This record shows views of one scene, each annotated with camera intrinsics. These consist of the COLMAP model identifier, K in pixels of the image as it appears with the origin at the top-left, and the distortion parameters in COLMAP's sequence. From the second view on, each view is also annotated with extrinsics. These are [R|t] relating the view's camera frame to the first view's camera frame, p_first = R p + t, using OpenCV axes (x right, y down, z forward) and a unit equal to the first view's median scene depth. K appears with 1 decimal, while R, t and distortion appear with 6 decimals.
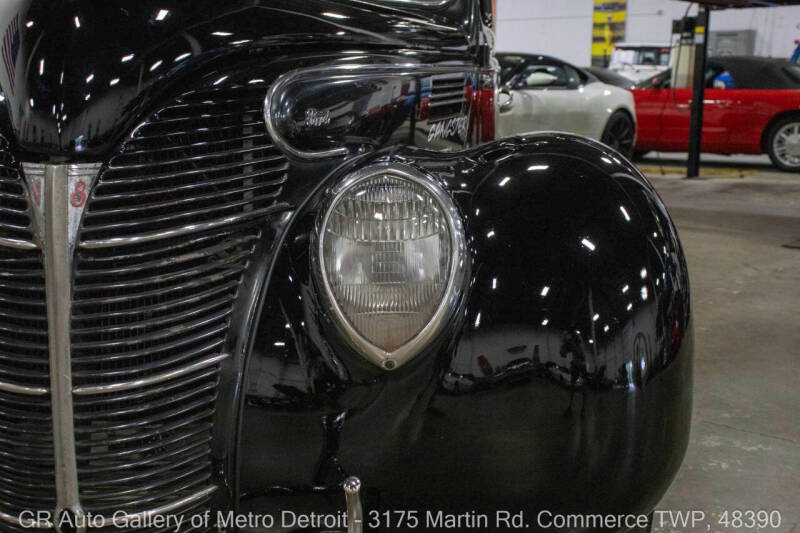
lens RADIAL K [[1017.7, 0, 400.0], [0, 1017.7, 266.5], [0, 0, 1]] dist [0.018368, 0.094567]
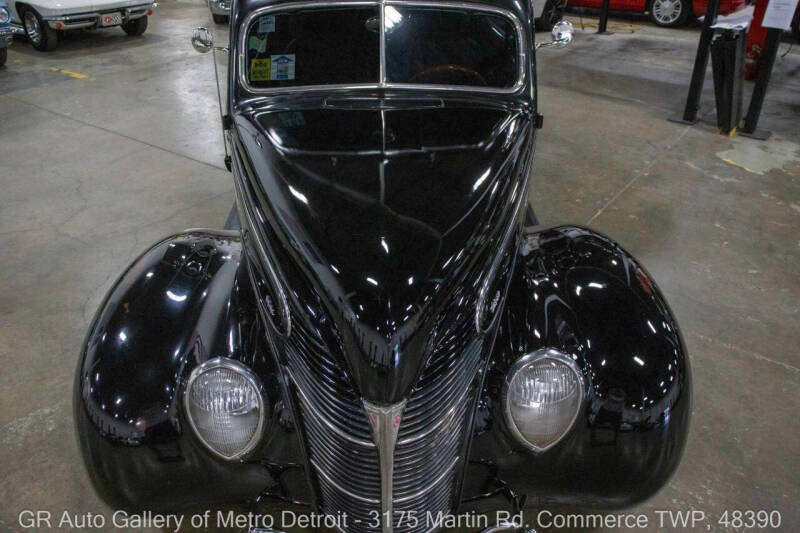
lens RADIAL K [[648.6, 0, 400.0], [0, 648.6, 266.5], [0, 0, 1]] dist [-0.155779, 0.119262]
pose [[0.999651, -0.018079, 0.019250, -0.258827], [0.010272, 0.937720, 0.347240, -0.573225], [-0.024329, -0.346922, 0.937579, 0.017997]]
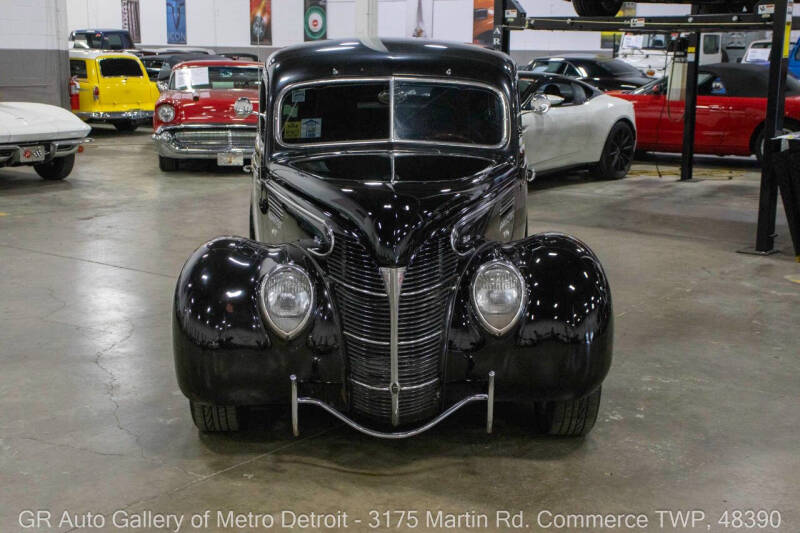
lens RADIAL K [[1177.6, 0, 397.6], [0, 1177.6, 280.0], [0, 0, 1]] dist [0.042140, 0.191614]
pose [[0.999910, -0.010554, 0.008265, -0.278983], [0.010283, 0.999433, 0.032070, -0.139850], [-0.008599, -0.031983, 0.999451, -1.957676]]
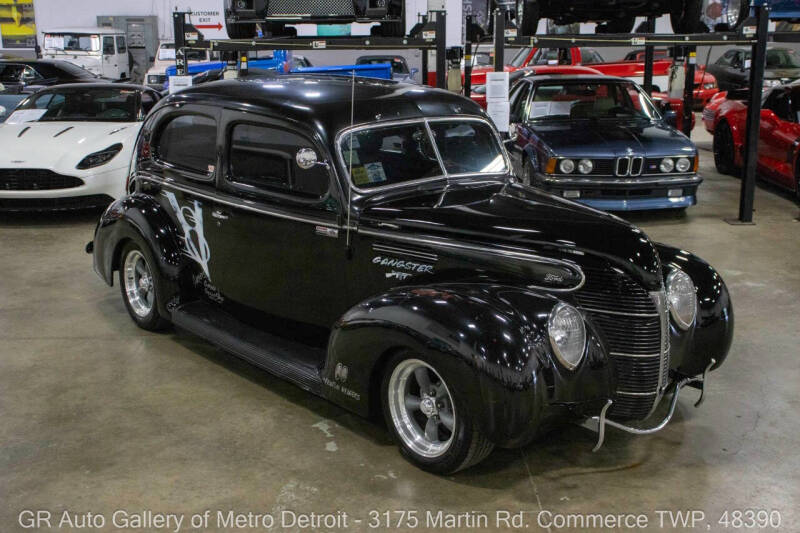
lens RADIAL K [[1017.7, 0, 400.0], [0, 1017.7, 266.5], [0, 0, 1]] dist [0.018368, 0.094567]
pose [[0.768404, -0.165820, 0.618109, -2.540442], [0.124249, 0.986125, 0.110087, -0.543960], [-0.627788, -0.007792, 0.778345, -0.948449]]
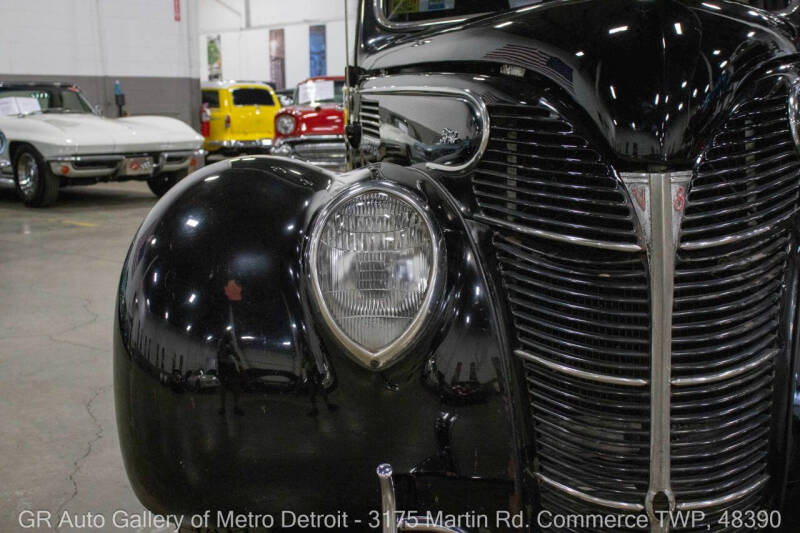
lens RADIAL K [[1017.7, 0, 400.0], [0, 1017.7, 266.5], [0, 0, 1]] dist [0.018368, 0.094567]
pose [[0.994127, -0.016472, -0.106957, -0.391804], [0.014303, 0.999677, -0.021018, 0.014548], [0.107268, 0.019365, 0.994041, -0.085057]]
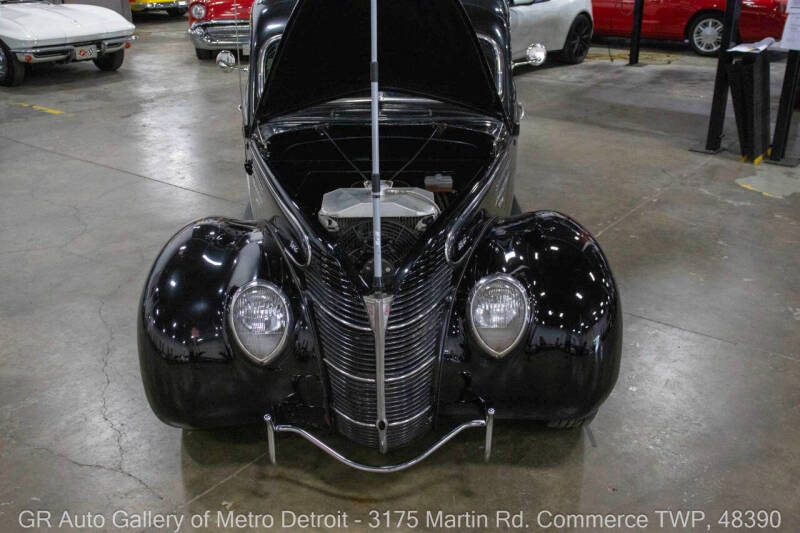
lens RADIAL K [[833.7, 0, 400.0], [0, 833.7, 266.5], [0, 0, 1]] dist [-0.089102, 0.159955]
pose [[0.999738, -0.022060, 0.006159, -0.230959], [0.020094, 0.973832, 0.226379, -0.517311], [-0.010991, -0.226196, 0.974020, -0.813637]]
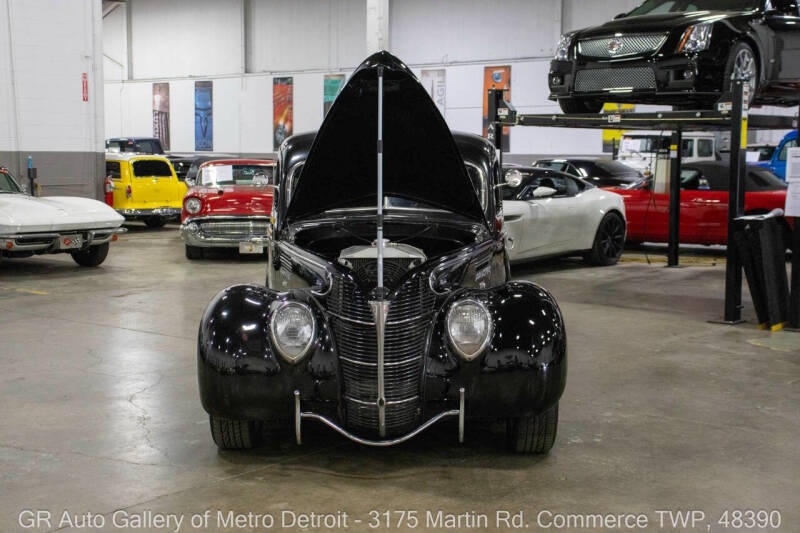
lens RADIAL K [[1166.5, 0, 400.0], [0, 1166.5, 266.5], [0, 0, 1]] dist [0.036094, 0.113494]
pose [[0.999923, -0.010902, -0.005976, -0.188543], [0.010452, 0.997437, -0.070778, 0.055519], [0.006732, 0.070710, 0.997474, -2.508201]]
